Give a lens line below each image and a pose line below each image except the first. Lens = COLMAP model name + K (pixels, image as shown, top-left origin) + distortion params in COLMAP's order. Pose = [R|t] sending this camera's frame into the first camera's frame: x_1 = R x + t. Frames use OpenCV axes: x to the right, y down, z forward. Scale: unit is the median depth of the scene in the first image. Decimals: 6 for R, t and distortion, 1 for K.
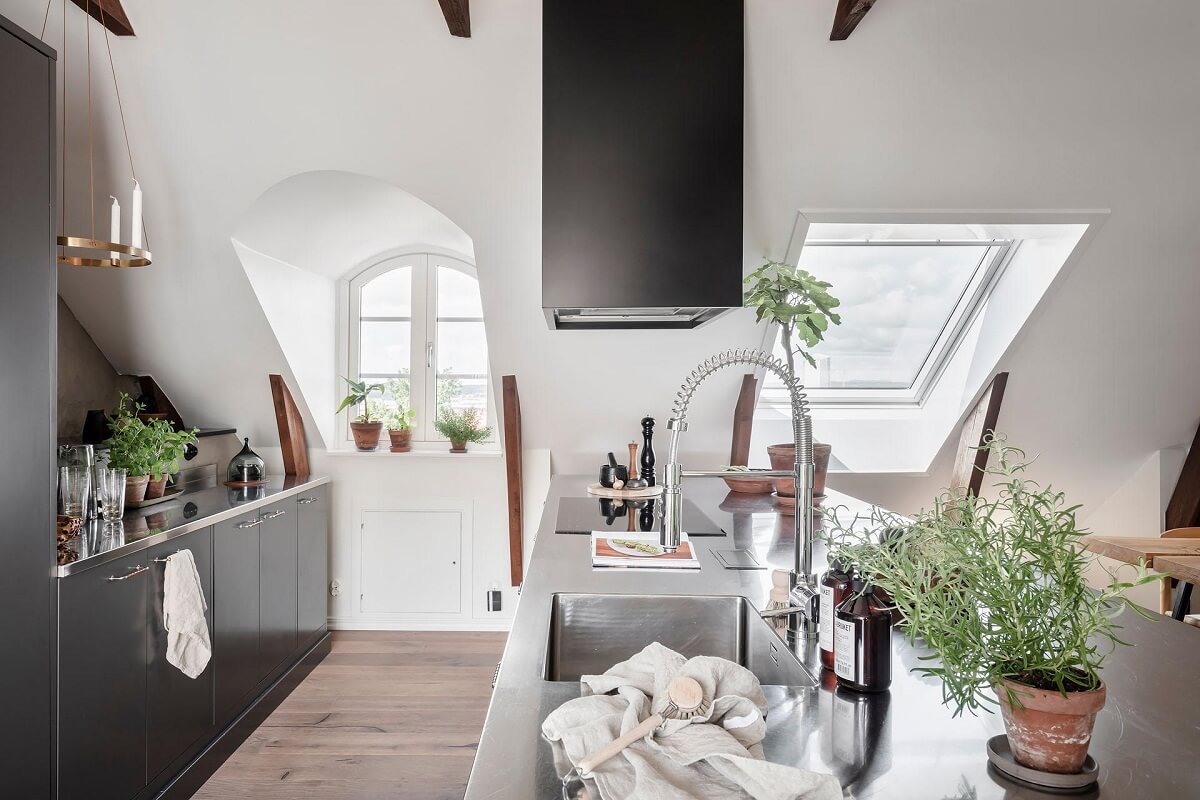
lens RADIAL K [[777.3, 0, 600.0], [0, 777.3, 400.0], [0, 0, 1]] dist [0.001776, 0.000803]
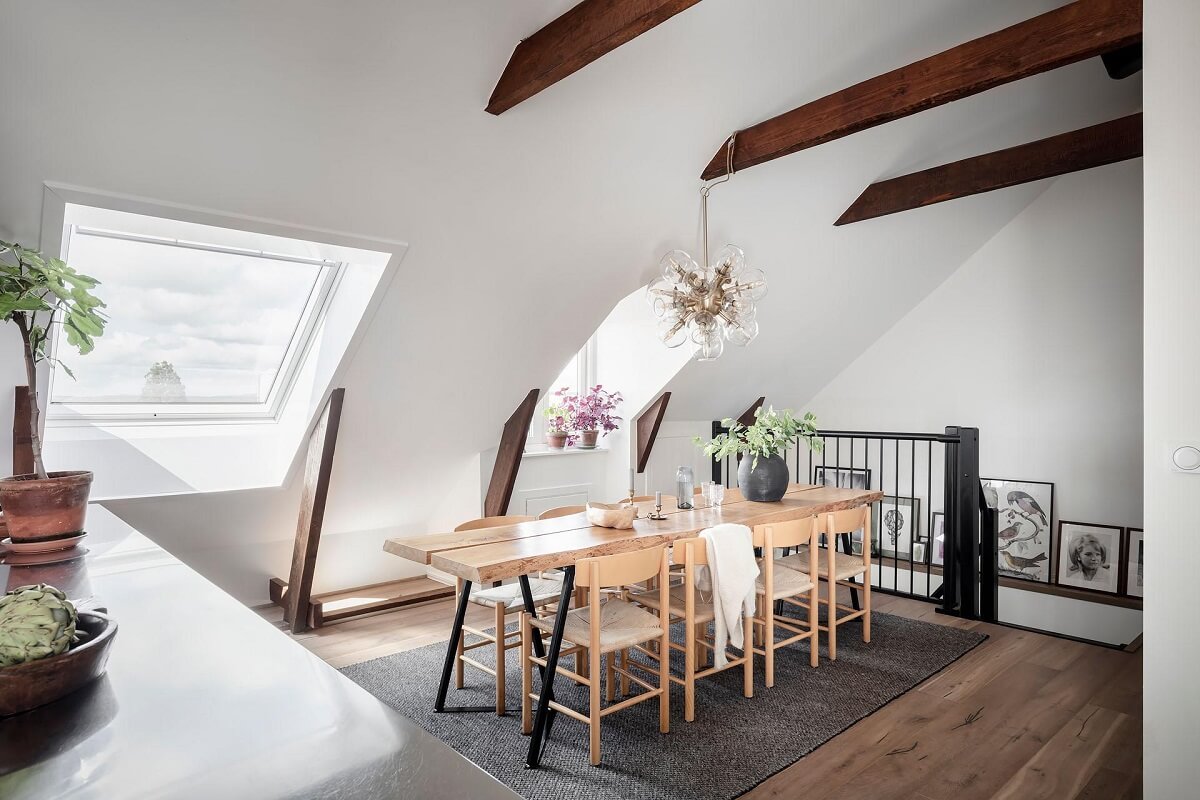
lens RADIAL K [[680.5, 0, 600.0], [0, 680.5, 400.0], [0, 0, 1]] dist [-0.000073, 0.000197]
pose [[0.757052, 0.002031, 0.653351, 0.188174], [0.008421, 0.999882, -0.012865, -0.004741], [-0.653300, 0.015242, 0.756945, 0.074839]]
